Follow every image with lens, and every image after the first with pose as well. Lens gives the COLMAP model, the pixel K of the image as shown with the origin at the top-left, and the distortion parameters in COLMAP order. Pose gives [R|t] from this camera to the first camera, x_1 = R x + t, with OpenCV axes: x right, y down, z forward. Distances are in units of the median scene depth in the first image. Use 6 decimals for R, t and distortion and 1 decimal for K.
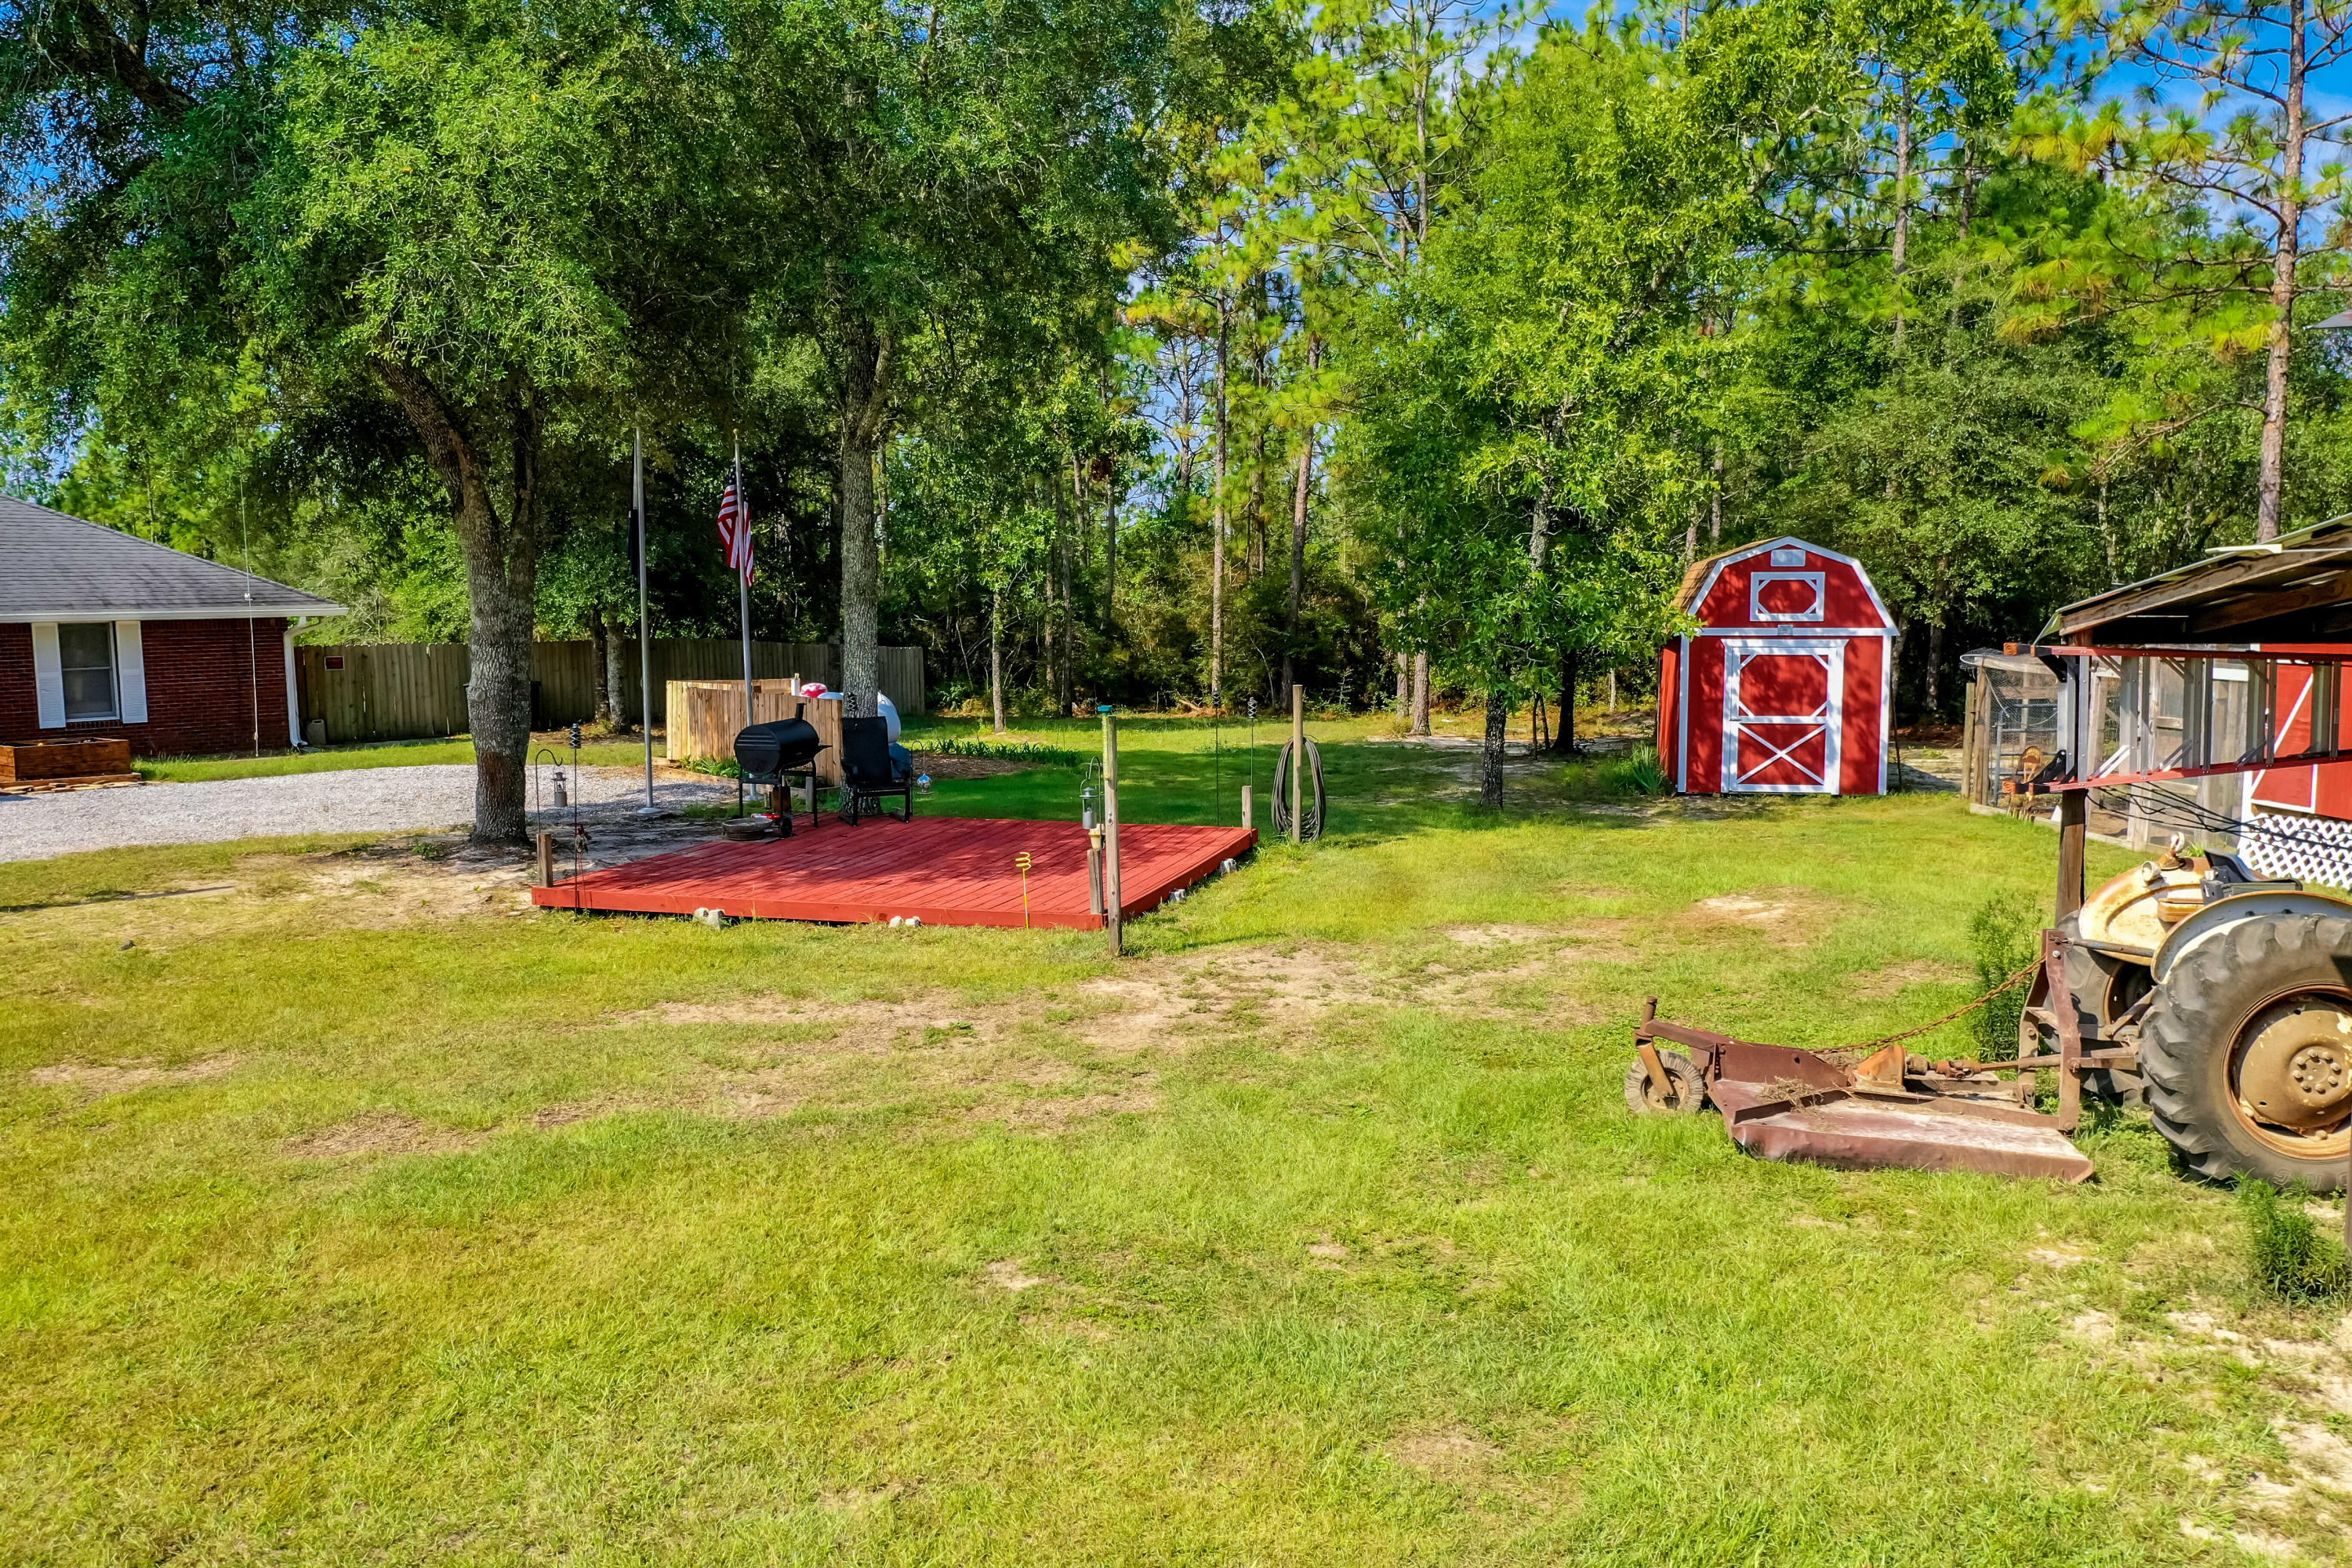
lens RADIAL K [[1880.7, 0, 1162.4], [0, 1880.7, 790.8], [0, 0, 1]] dist [-0.010639, 0.056572]
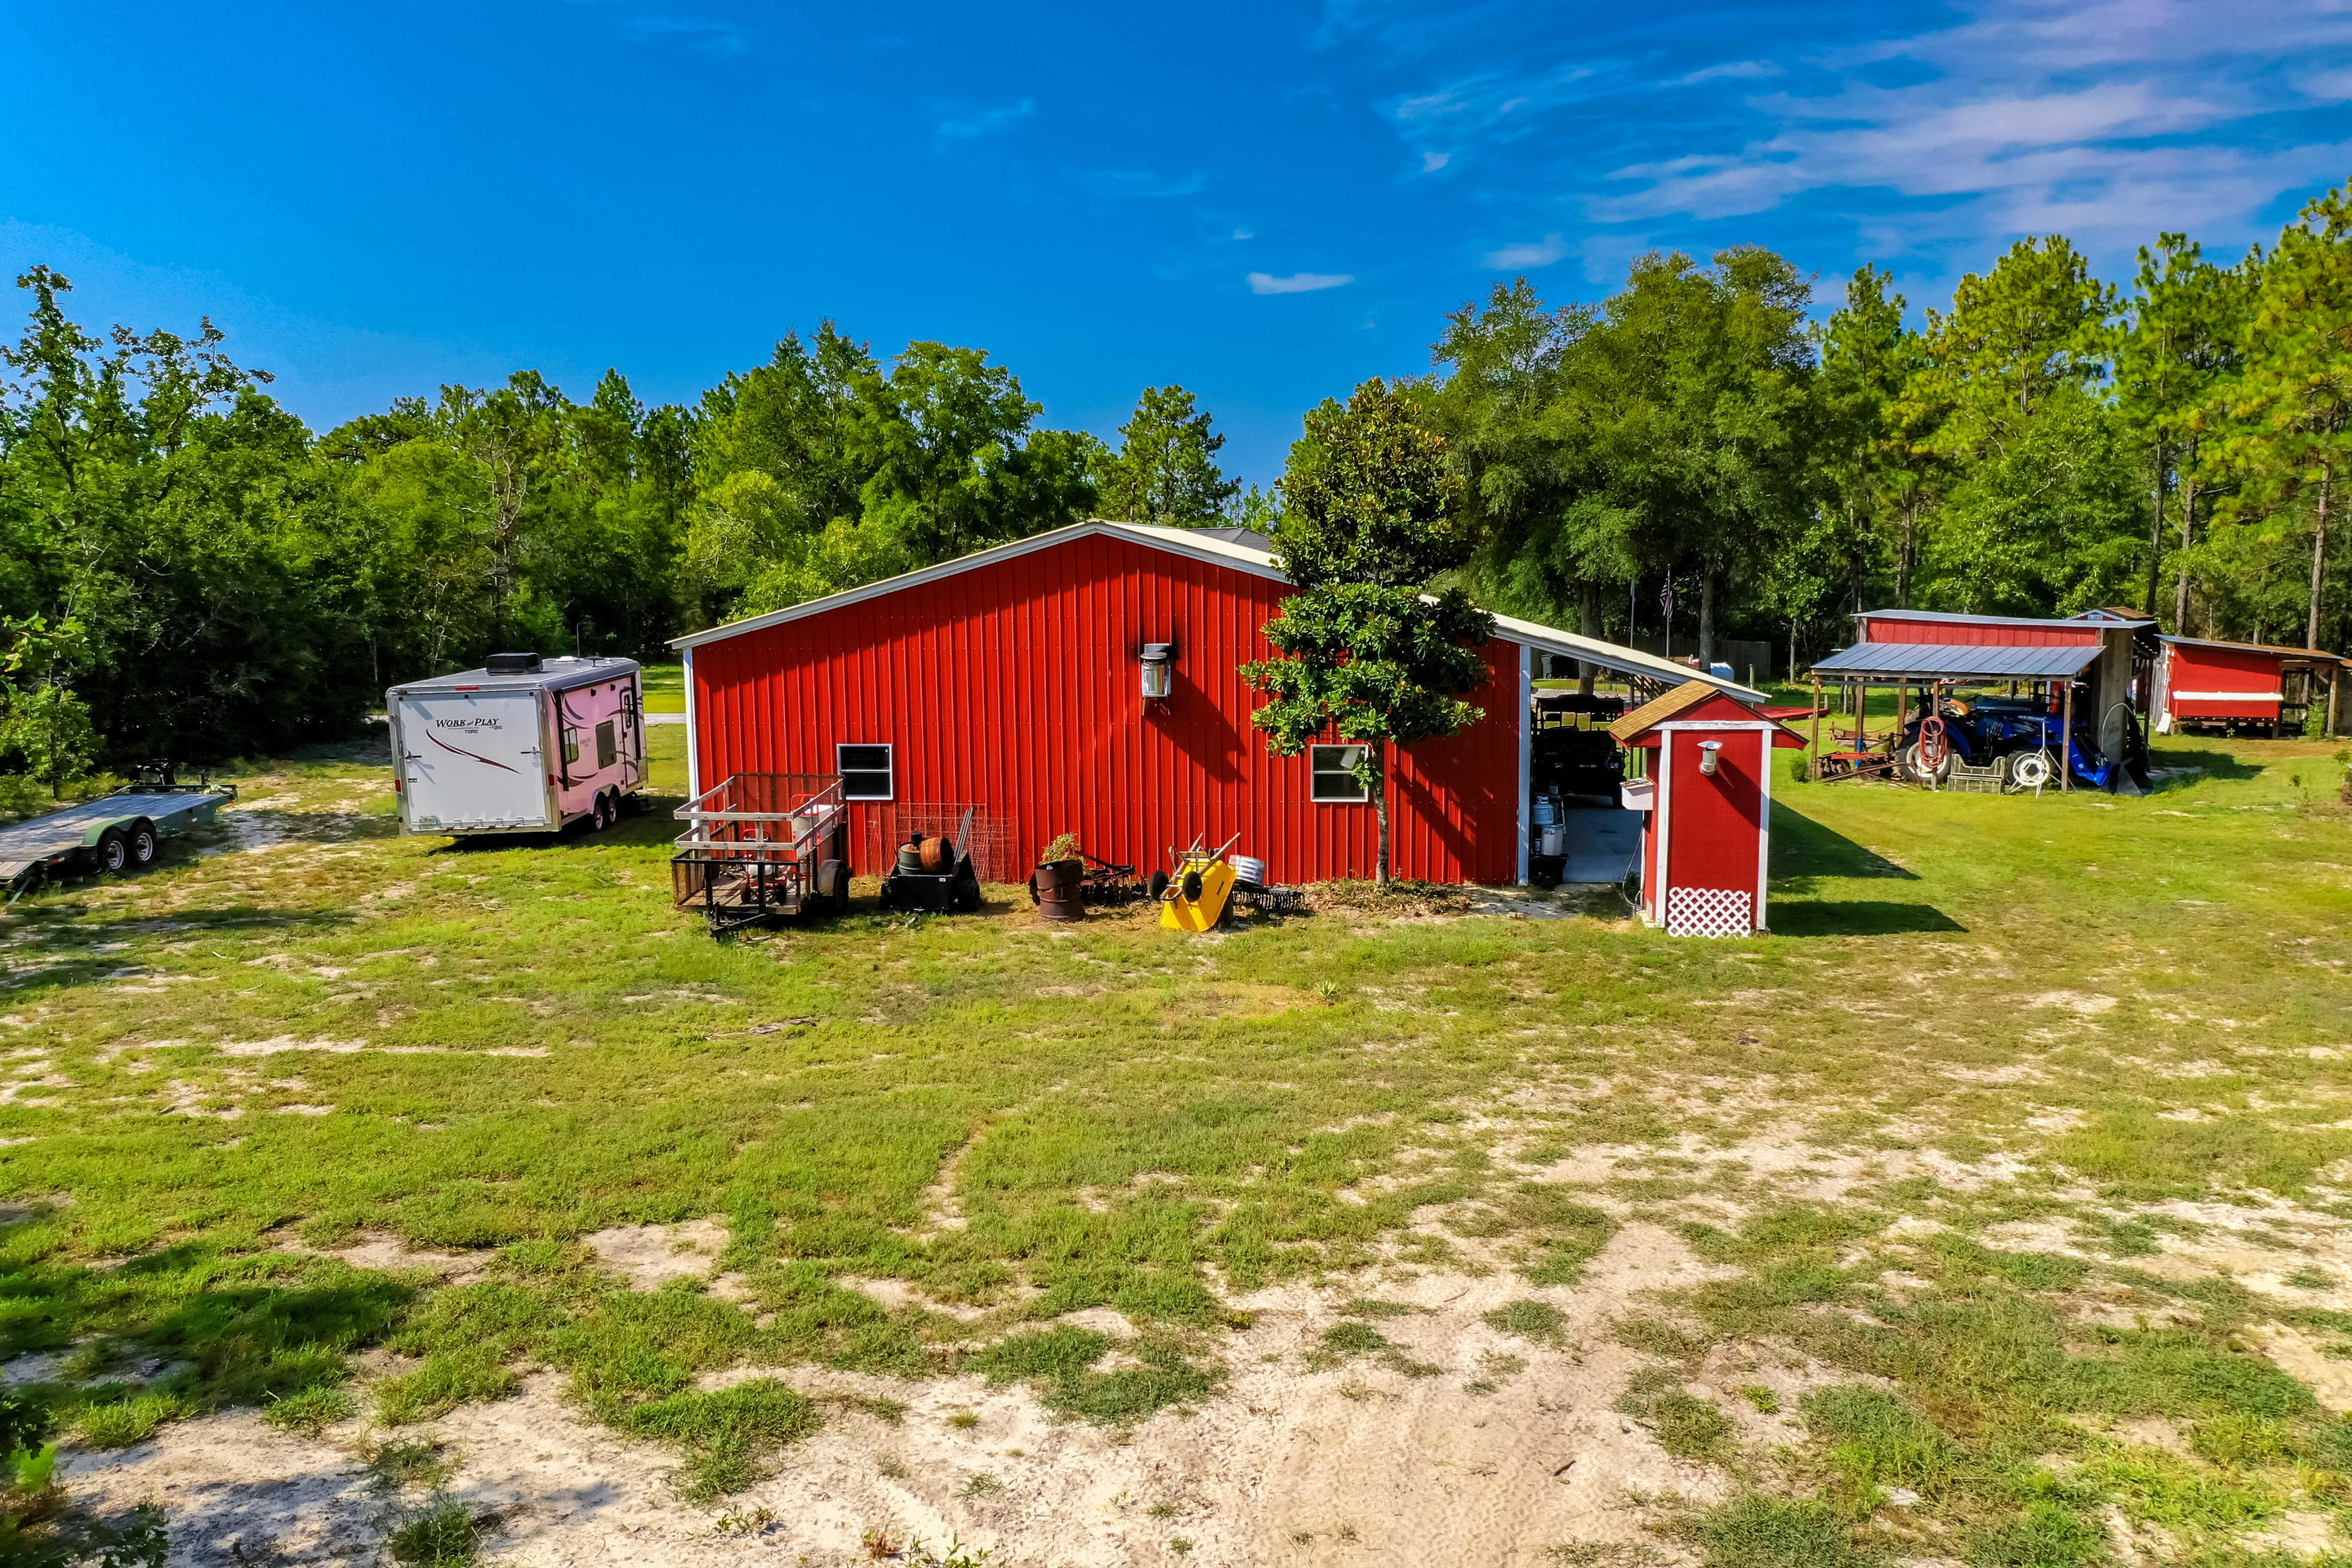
lens RADIAL K [[1880.7, 0, 1162.4], [0, 1880.7, 790.8], [0, 0, 1]] dist [-0.010639, 0.056572]
pose [[0.882856, 0.054149, -0.466511, 0.373380], [-0.047907, 0.998533, 0.025239, 0.091623], [0.467193, 0.000067, 0.884155, -1.588428]]
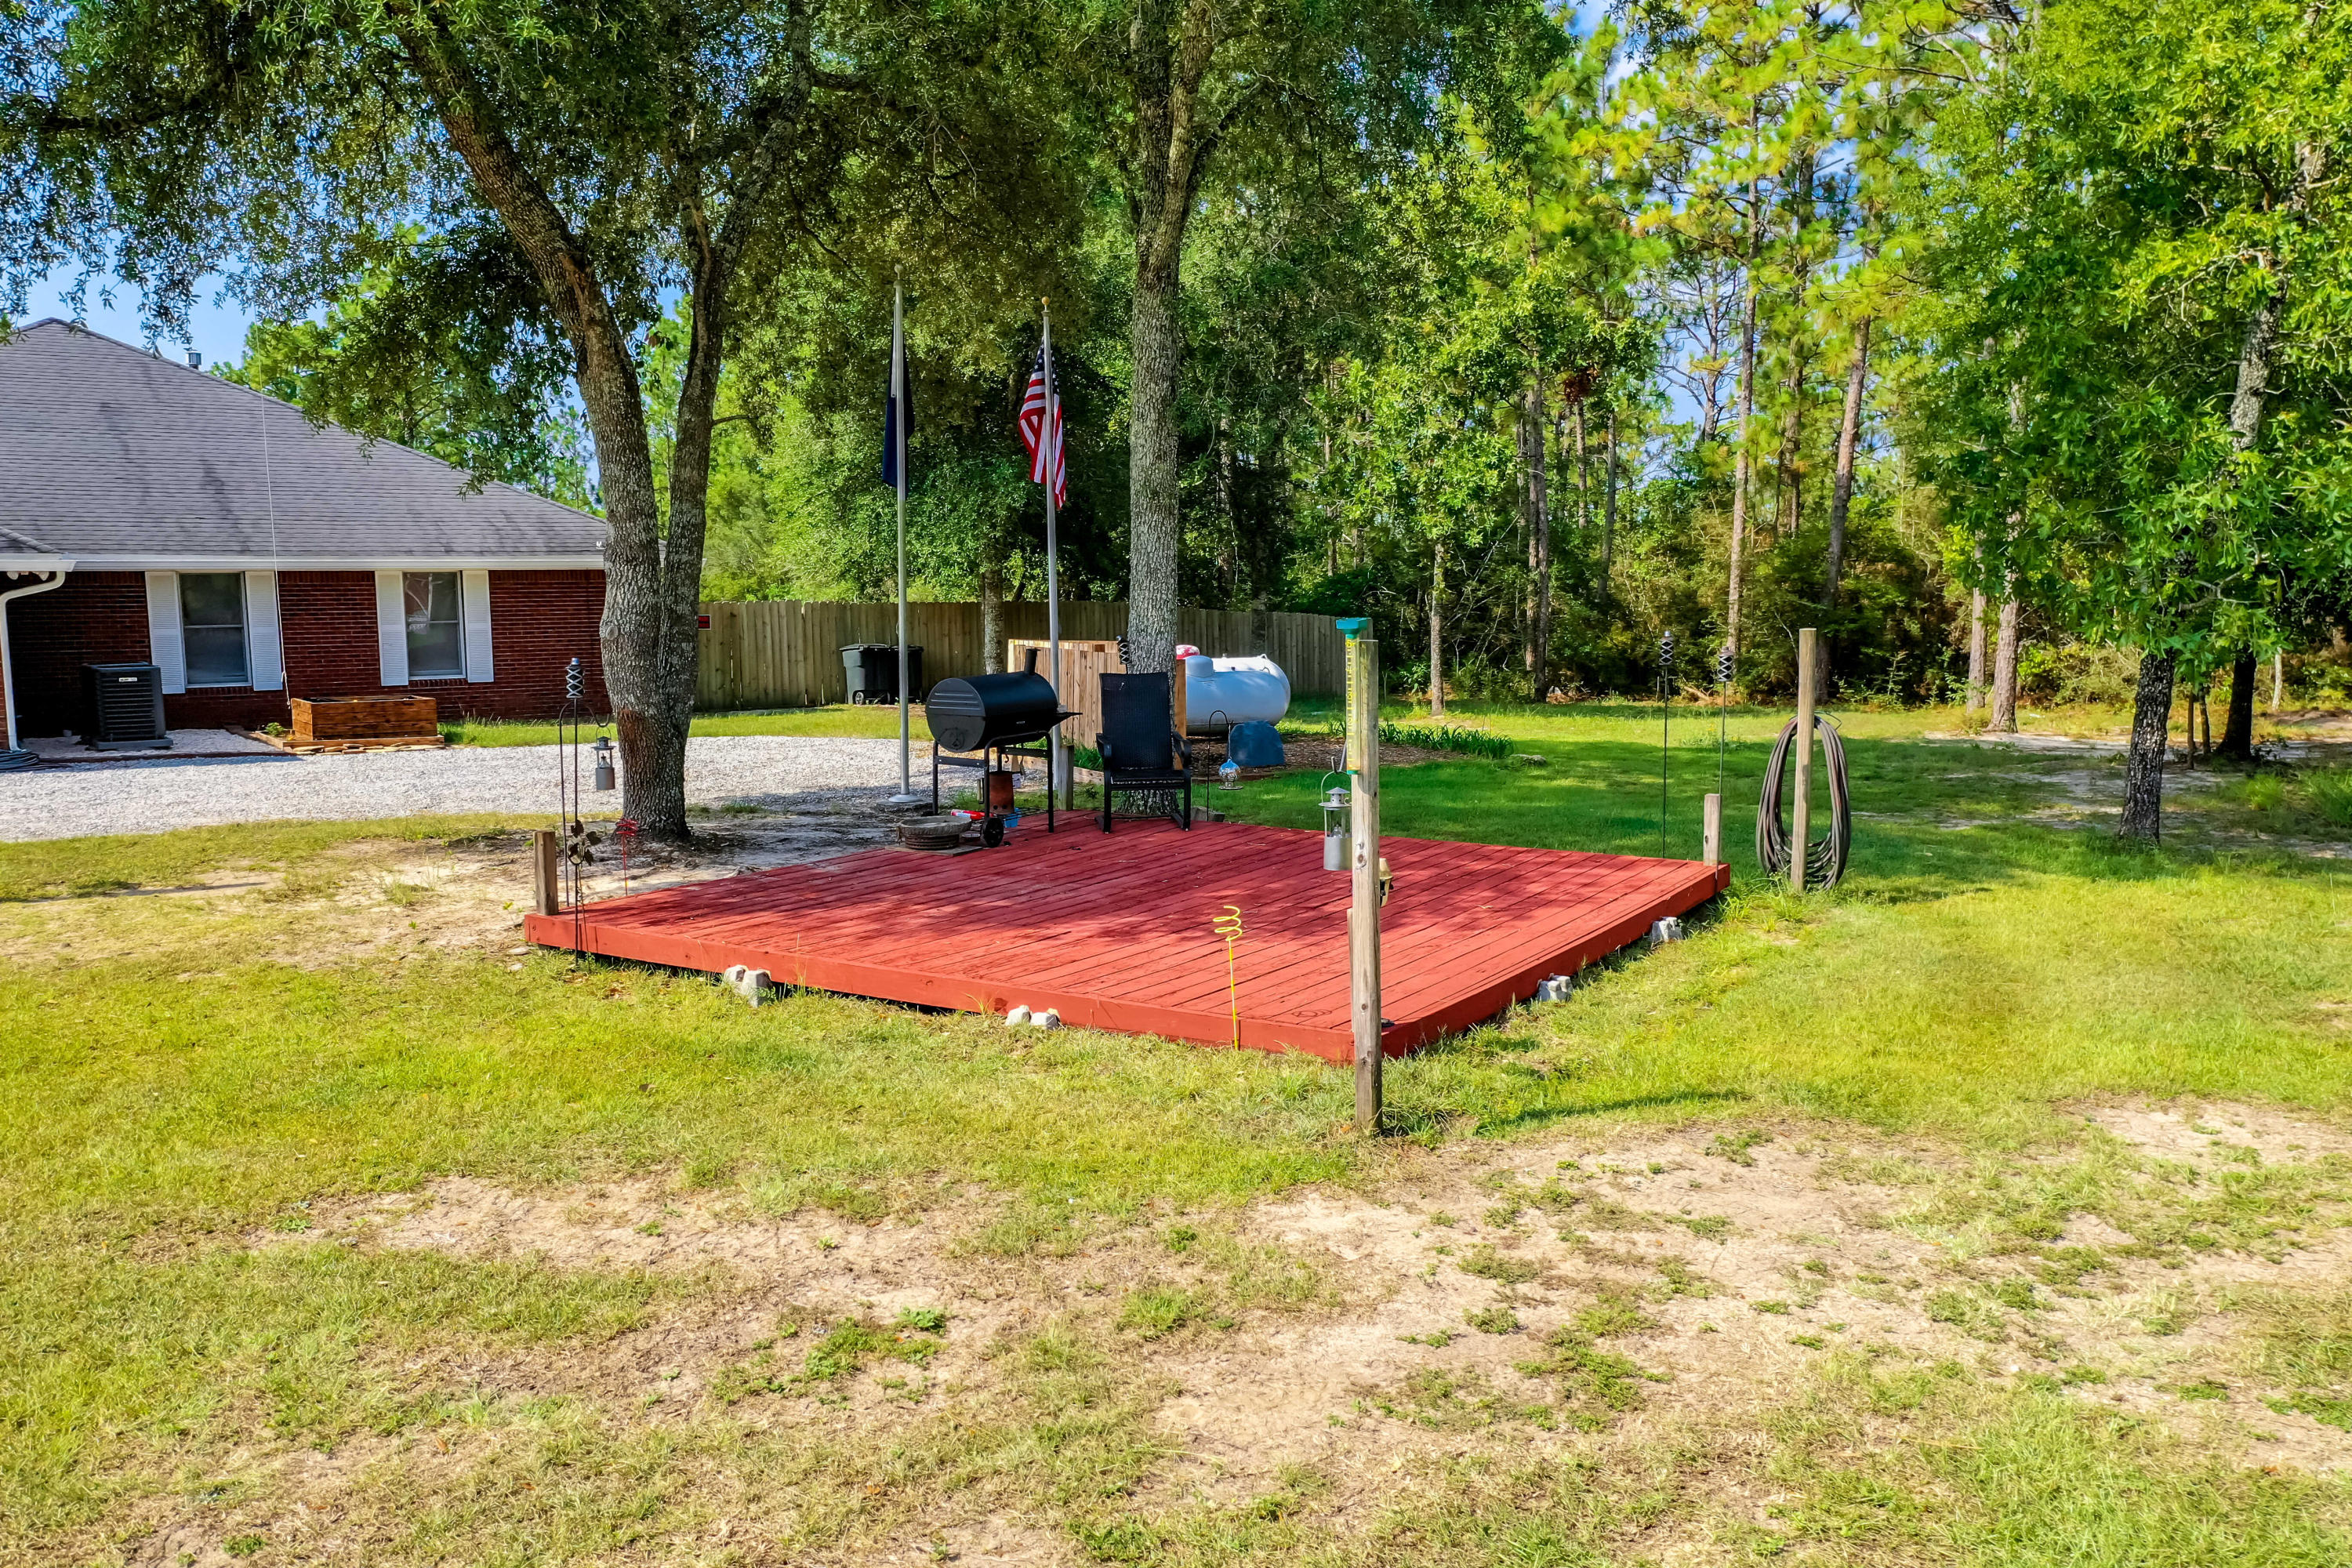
lens RADIAL K [[1880.7, 0, 1162.4], [0, 1880.7, 790.8], [0, 0, 1]] dist [-0.010639, 0.056572]
pose [[0.962115, 0.034147, -0.270496, 0.026784], [-0.033288, 0.999416, 0.007764, -0.001662], [0.270603, 0.001535, 0.962690, 0.261528]]
